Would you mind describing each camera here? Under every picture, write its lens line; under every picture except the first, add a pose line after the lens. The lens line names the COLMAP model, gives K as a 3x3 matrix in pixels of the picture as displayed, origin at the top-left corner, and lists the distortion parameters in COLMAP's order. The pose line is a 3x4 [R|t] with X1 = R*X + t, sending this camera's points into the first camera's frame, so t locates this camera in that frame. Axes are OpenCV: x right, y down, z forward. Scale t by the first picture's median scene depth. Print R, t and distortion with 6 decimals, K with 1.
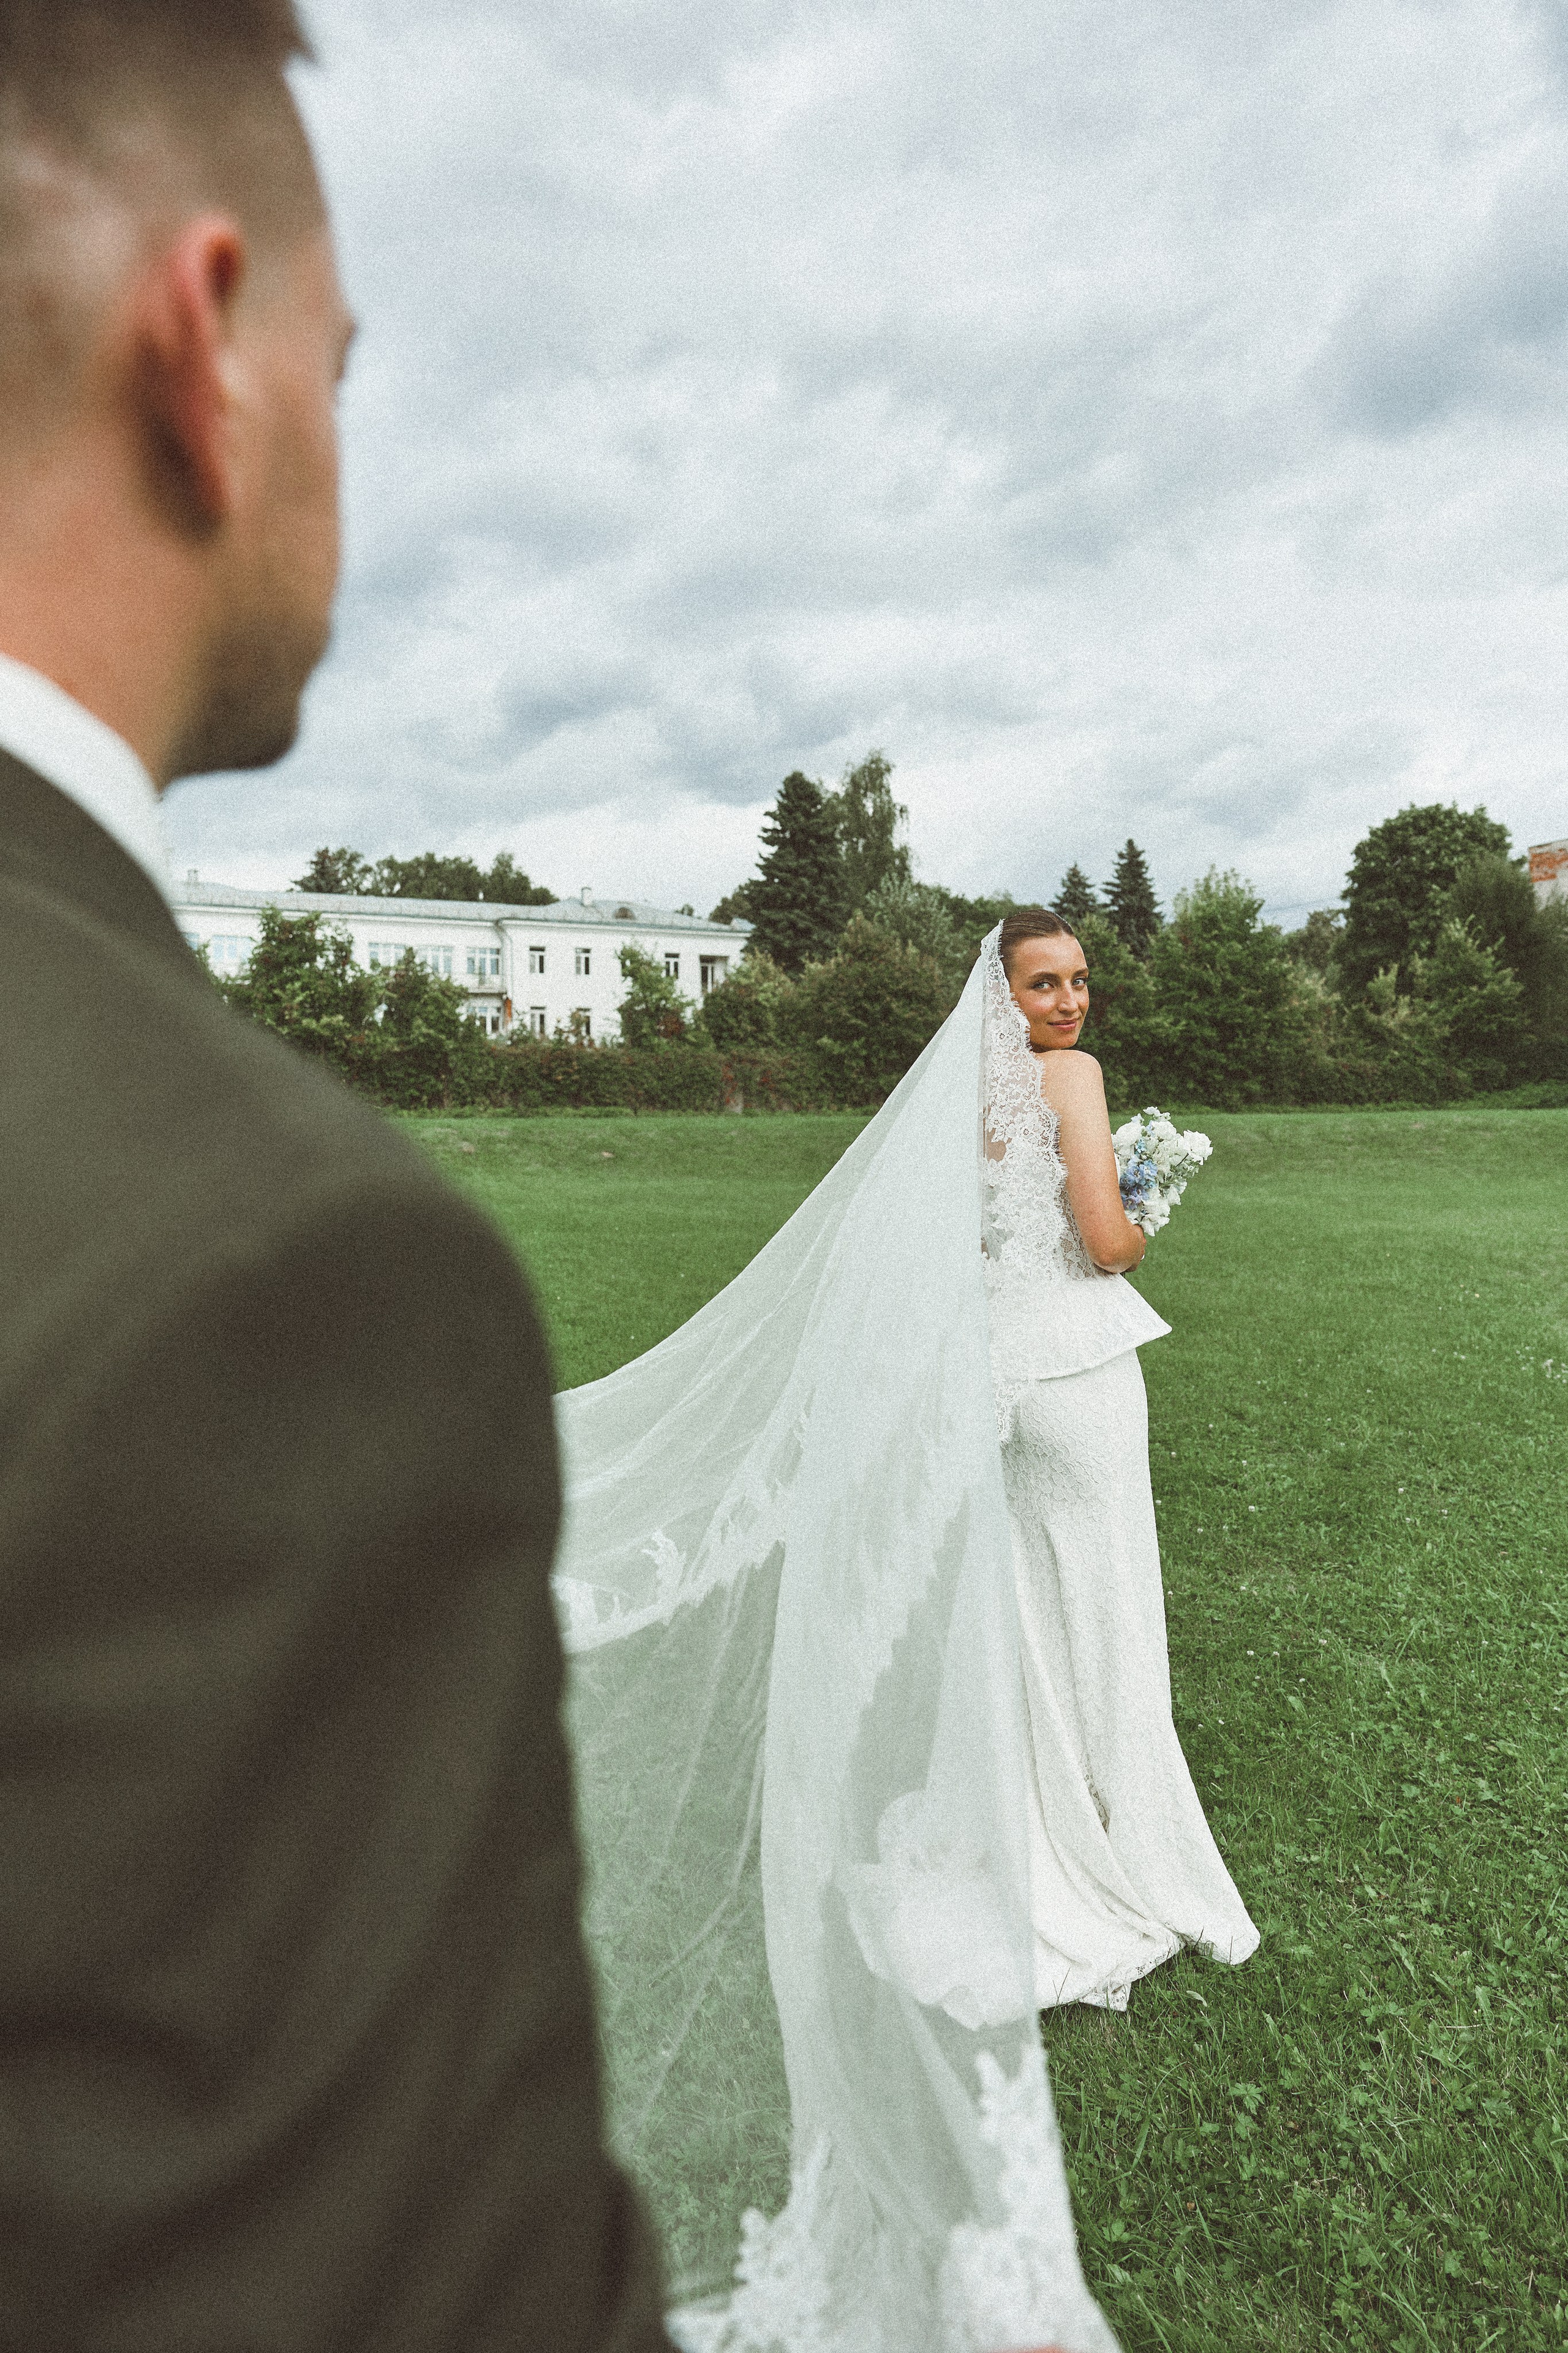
lens RADIAL K [[1575.6, 0, 793.5], [0, 1575.6, 1182.6], [0, 0, 1]] dist [0.005535, -0.008137]
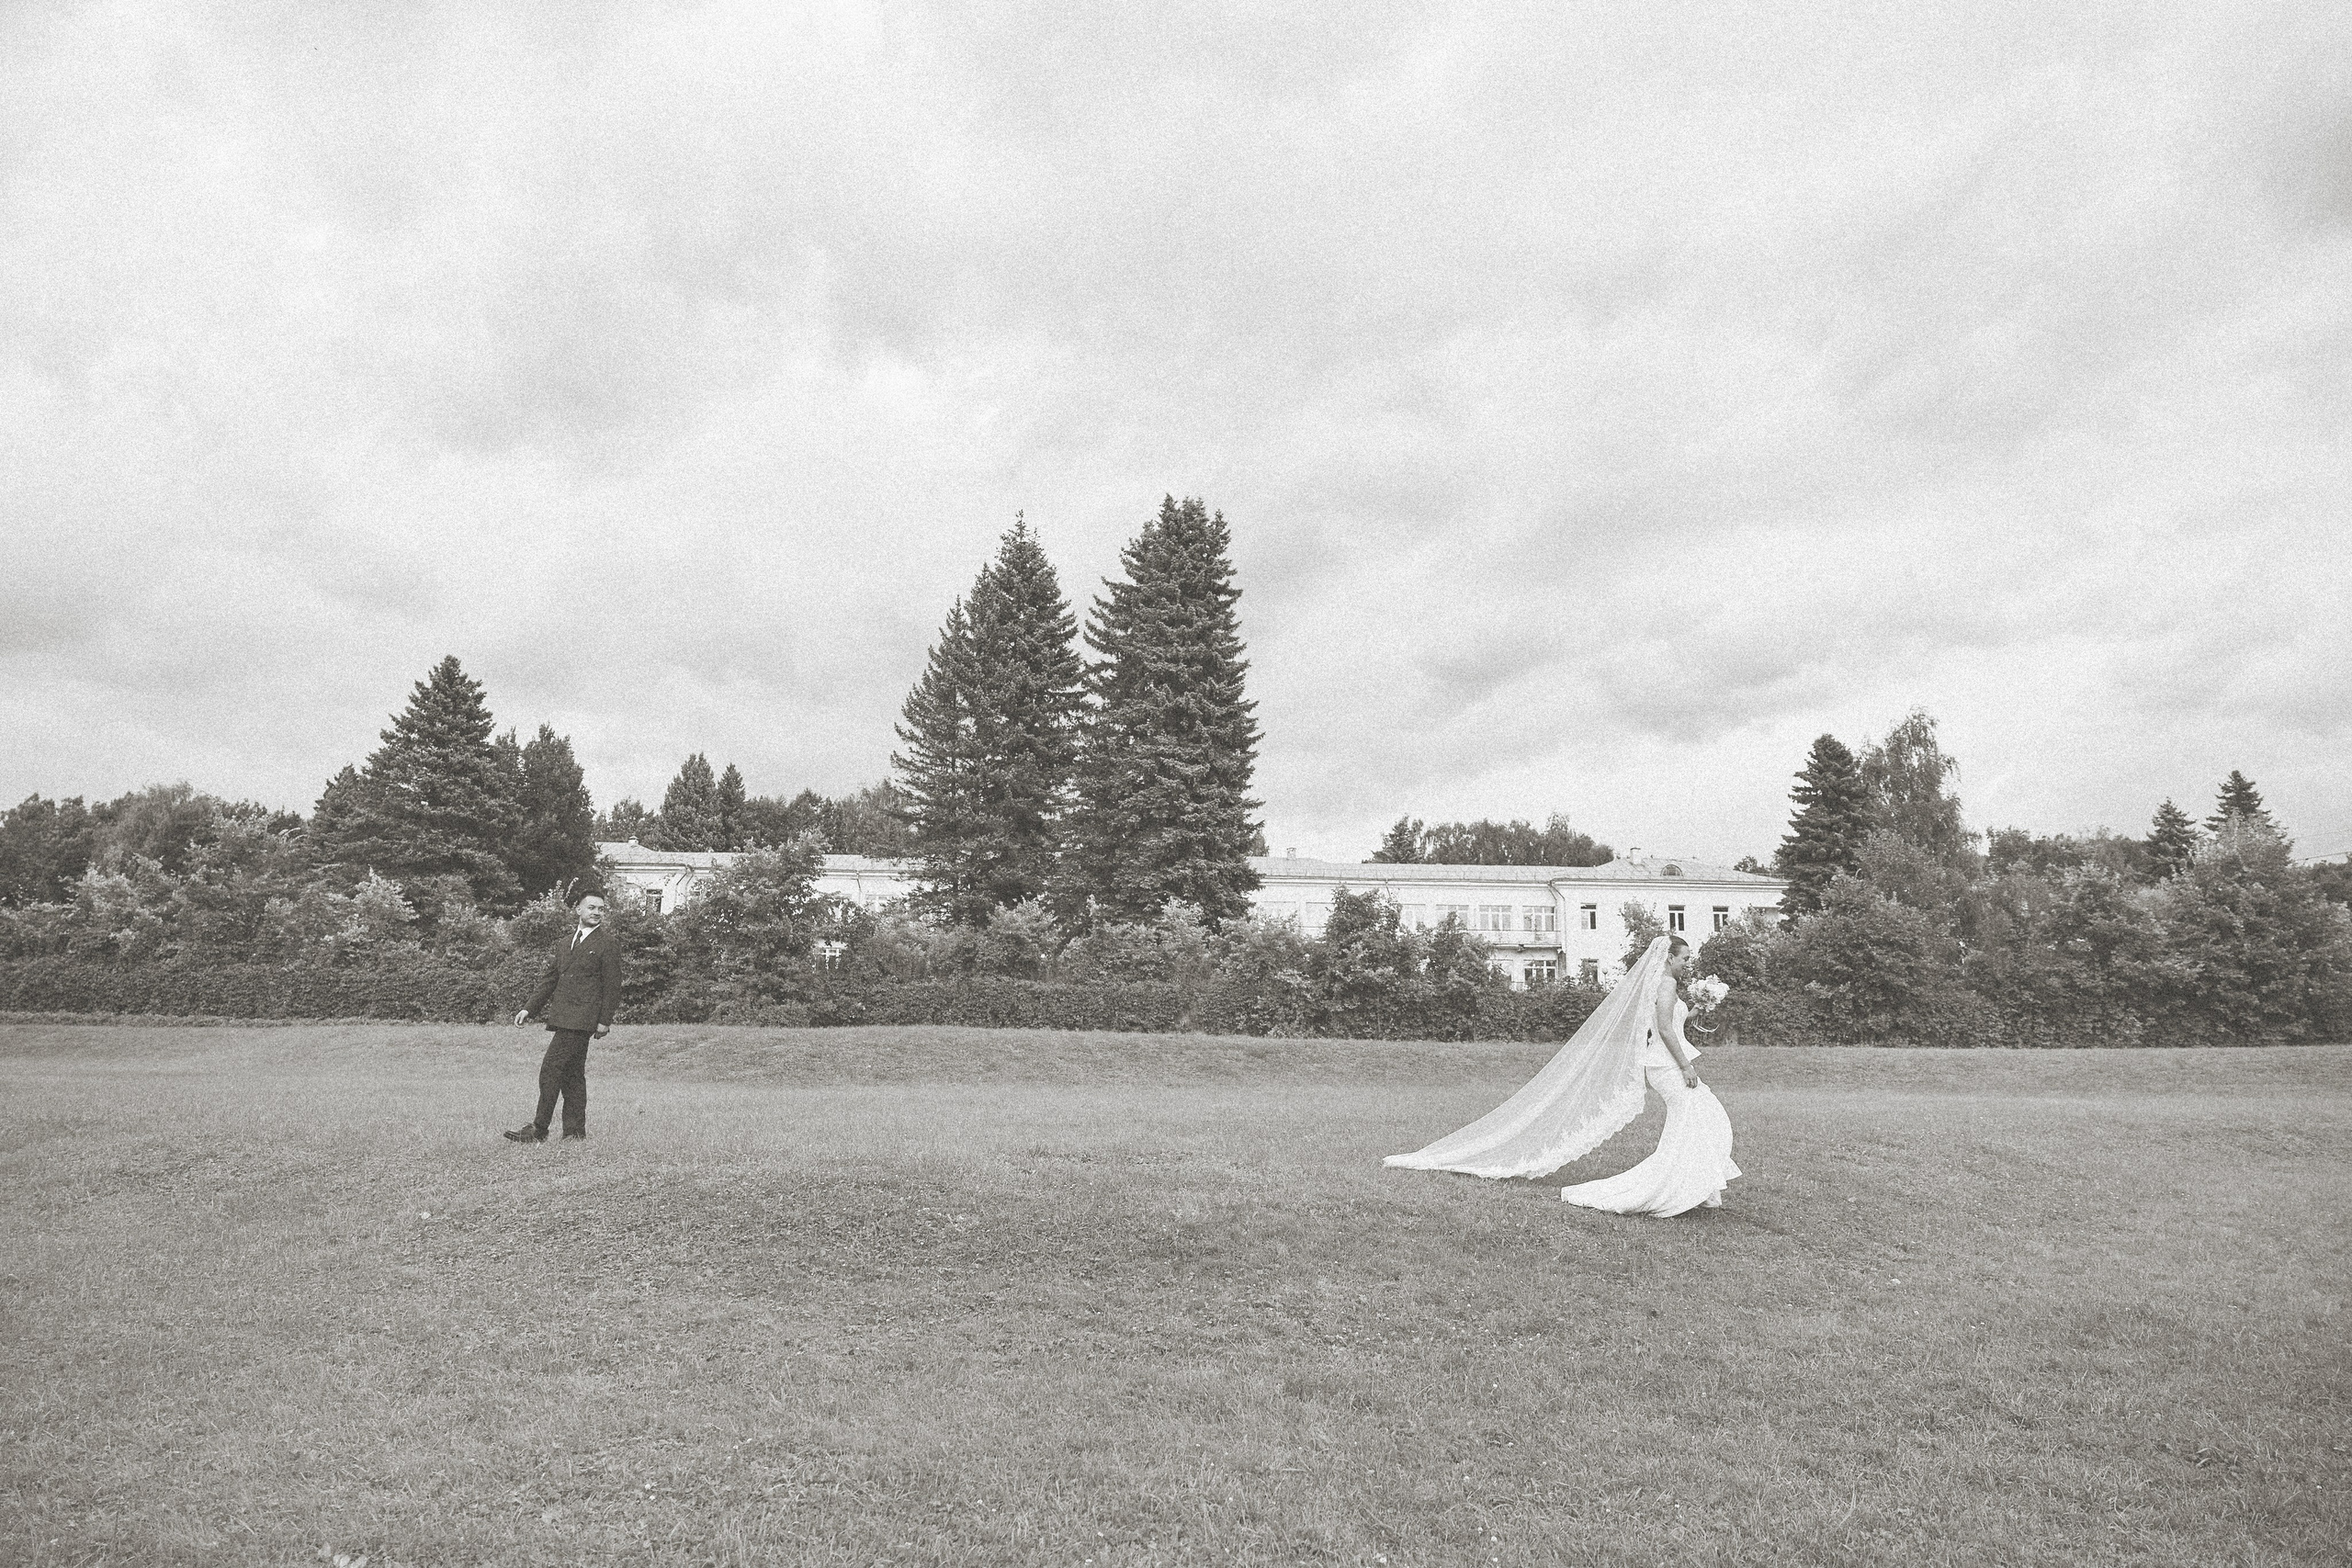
lens RADIAL K [[1575.0, 0, 1231.5], [0, 1575.0, 806.8], [0, 0, 1]] dist [0.005535, -0.008137]
pose [[0.920285, -0.052629, -0.387692, 0.092363], [-0.029036, 0.978991, -0.201823, 0.027260], [0.390169, 0.196992, 0.899423, -0.219237]]
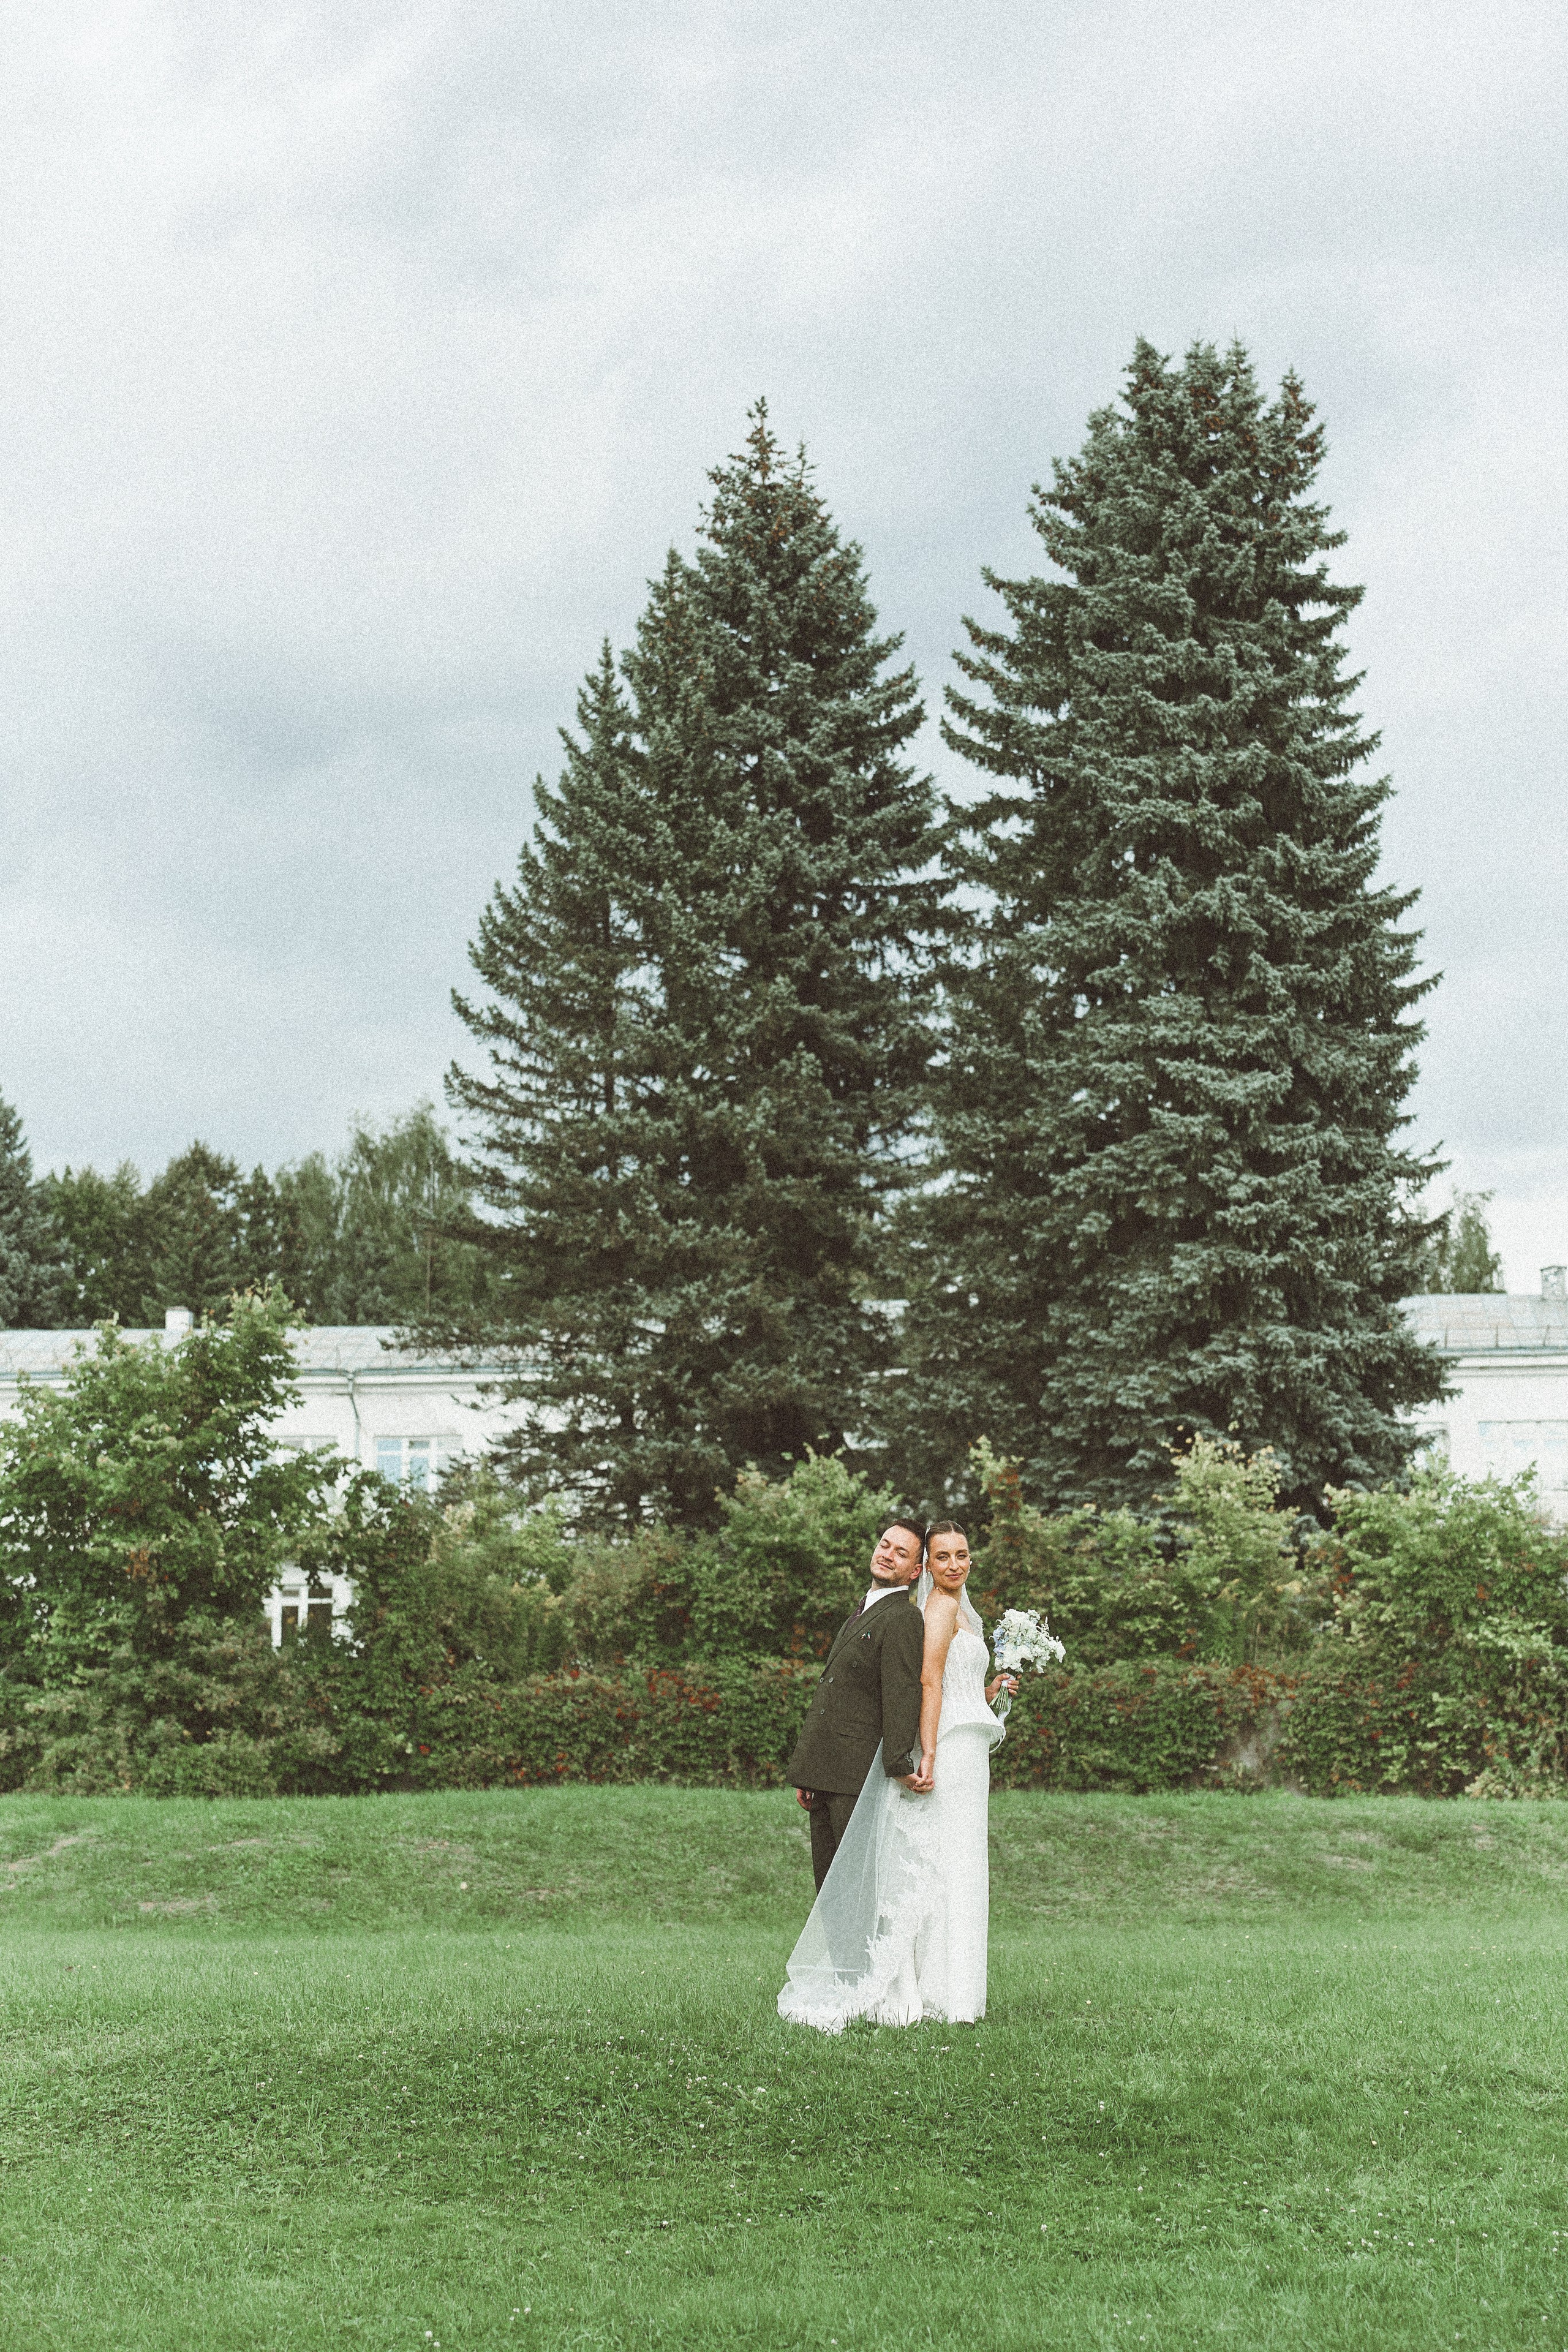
lens RADIAL K [[4632.8, 0, 809.9], [0, 4632.8, 1098.0], [0, 0, 1]] dist [0.016421, 0.000000]
pose [[0.861368, -0.090978, -0.499768, 0.164951], [-0.017030, 0.978107, -0.207406, 0.038029], [0.507696, 0.187164, 0.840960, -0.347963]]
